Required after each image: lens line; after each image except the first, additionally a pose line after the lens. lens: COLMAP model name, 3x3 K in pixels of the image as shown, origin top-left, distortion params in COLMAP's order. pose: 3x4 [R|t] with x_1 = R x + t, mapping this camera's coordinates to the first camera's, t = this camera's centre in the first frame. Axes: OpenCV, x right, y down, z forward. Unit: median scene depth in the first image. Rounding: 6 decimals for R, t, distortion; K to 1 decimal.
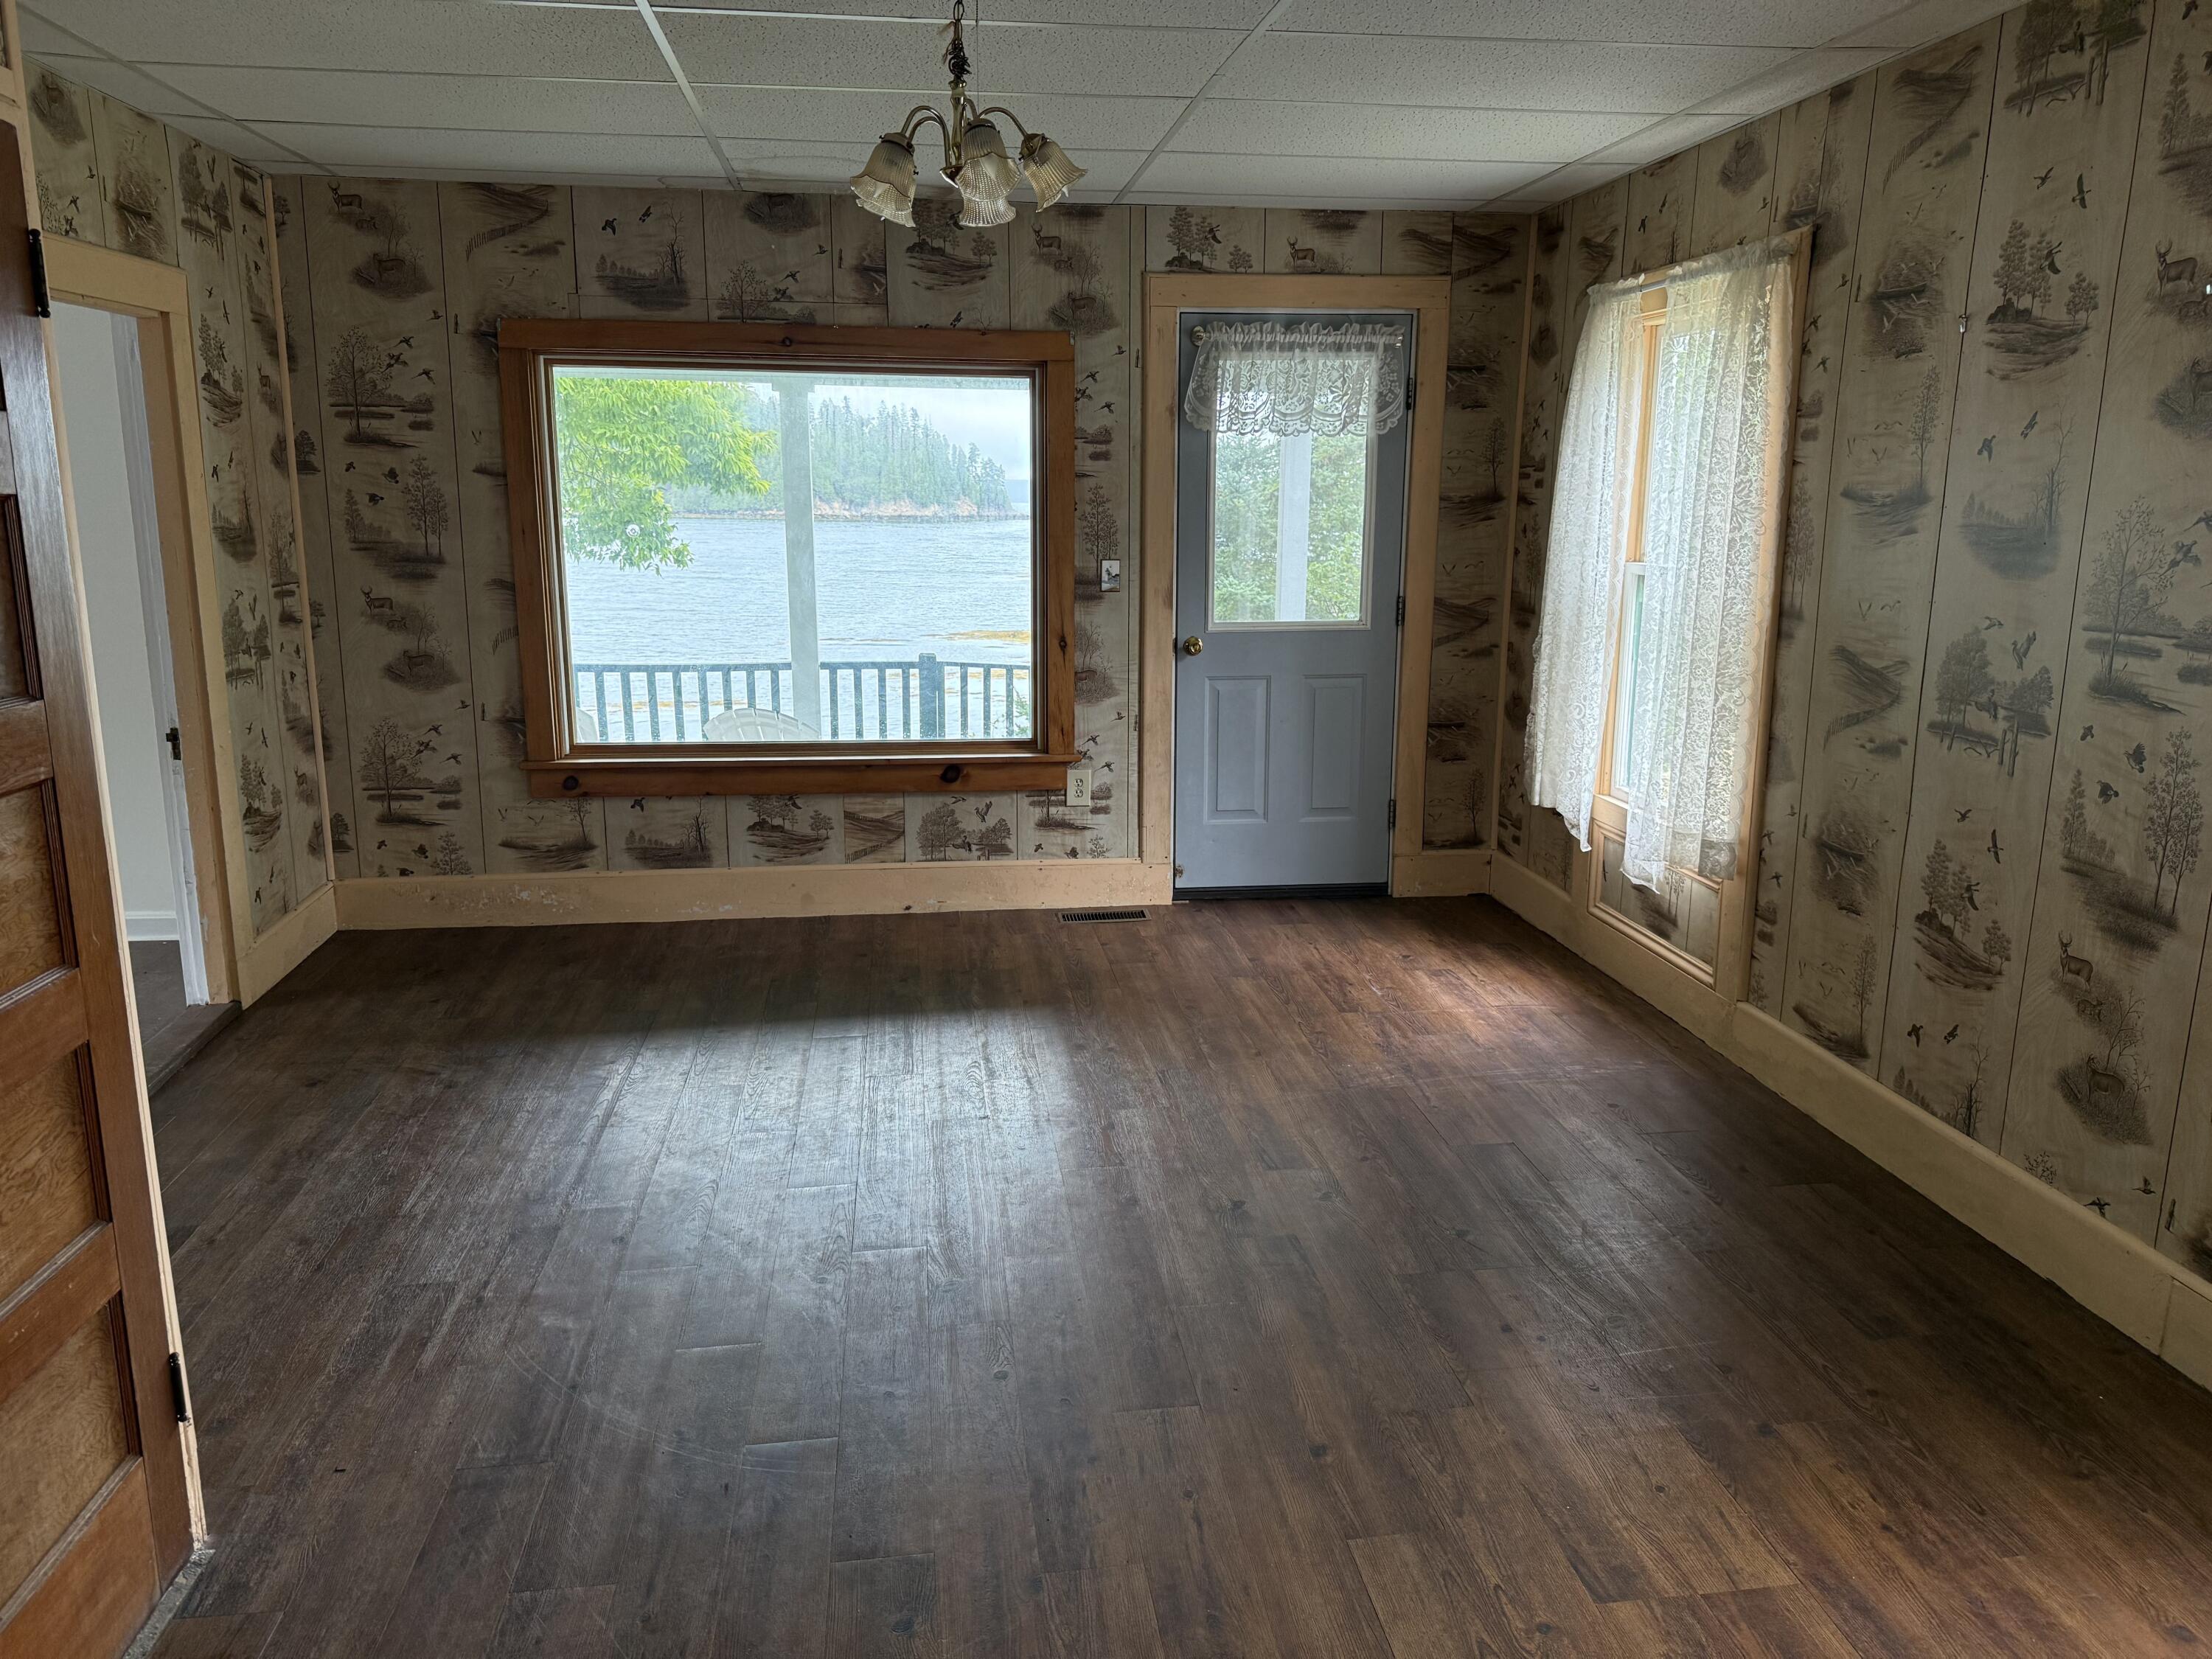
lens RADIAL K [[1568.7, 0, 1126.2], [0, 1568.7, 830.9], [0, 0, 1]] dist [0.030172, -0.026495]
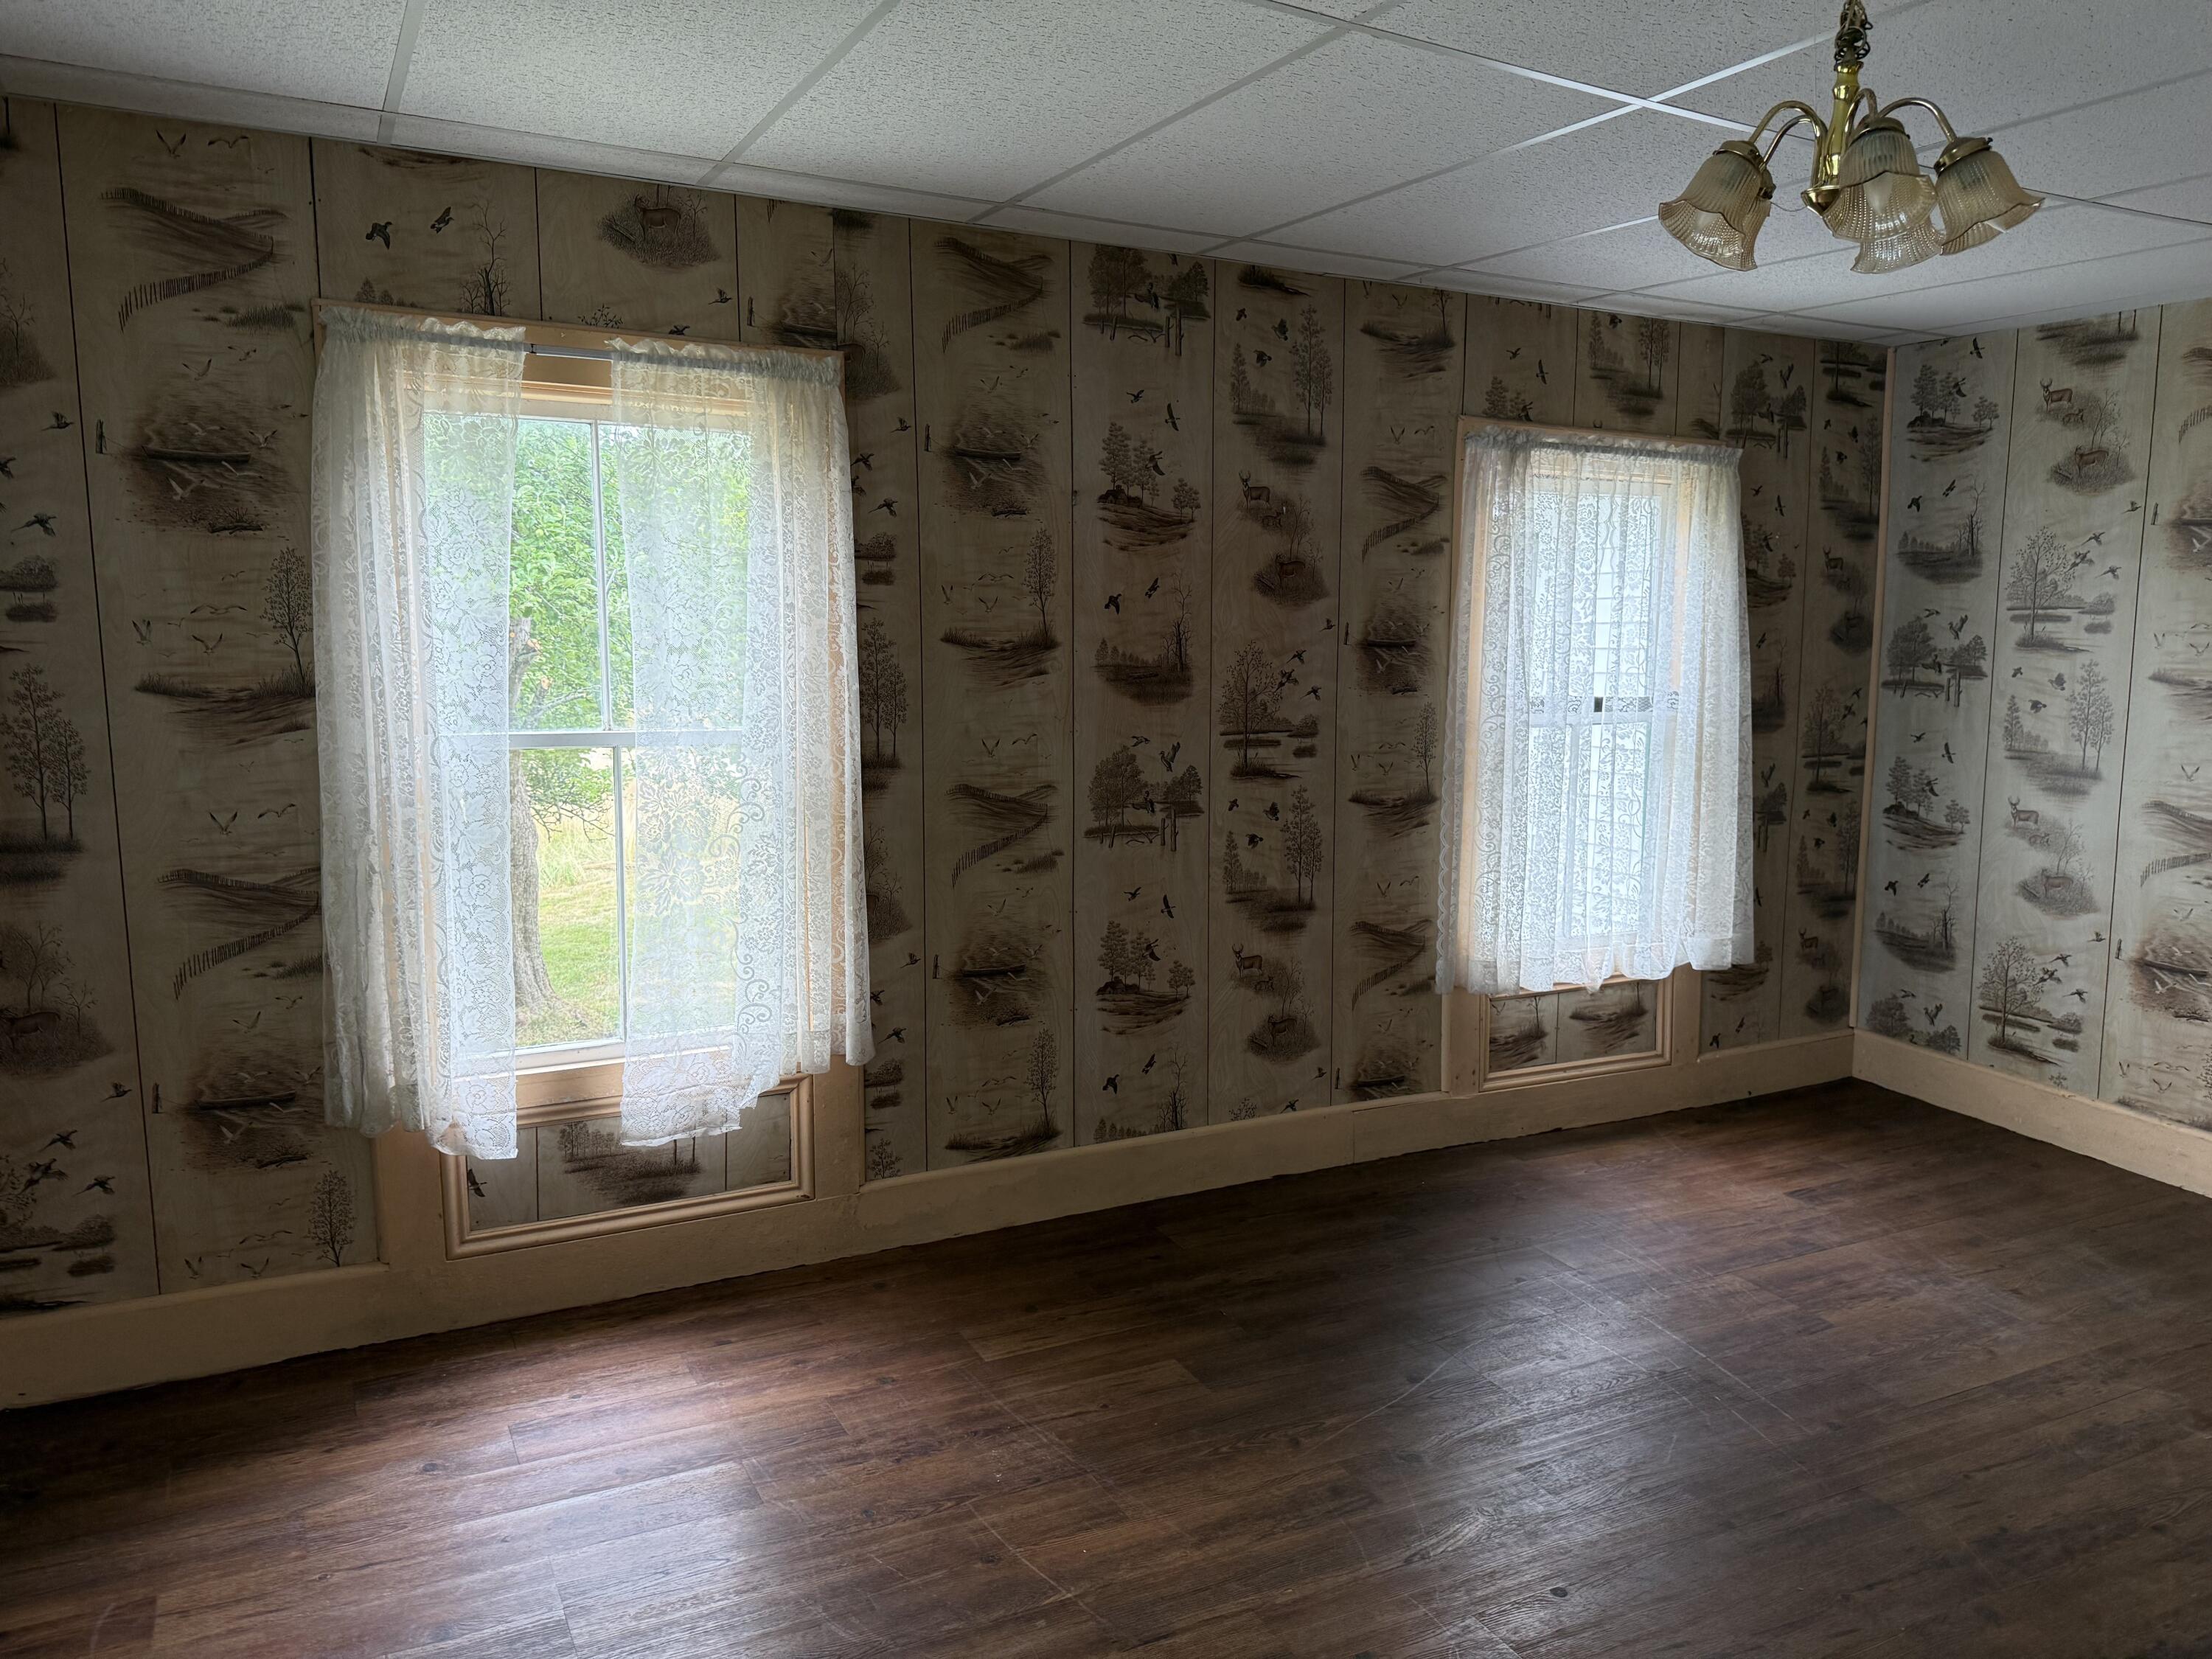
lens RADIAL K [[1568.7, 0, 1101.1], [0, 1568.7, 814.8], [0, 0, 1]] dist [0.030172, -0.026495]
pose [[-0.342663, -0.146571, 0.927954, -0.574179], [0.174600, 0.960610, 0.216203, -0.328936], [-0.923091, 0.236106, -0.303574, 1.335123]]
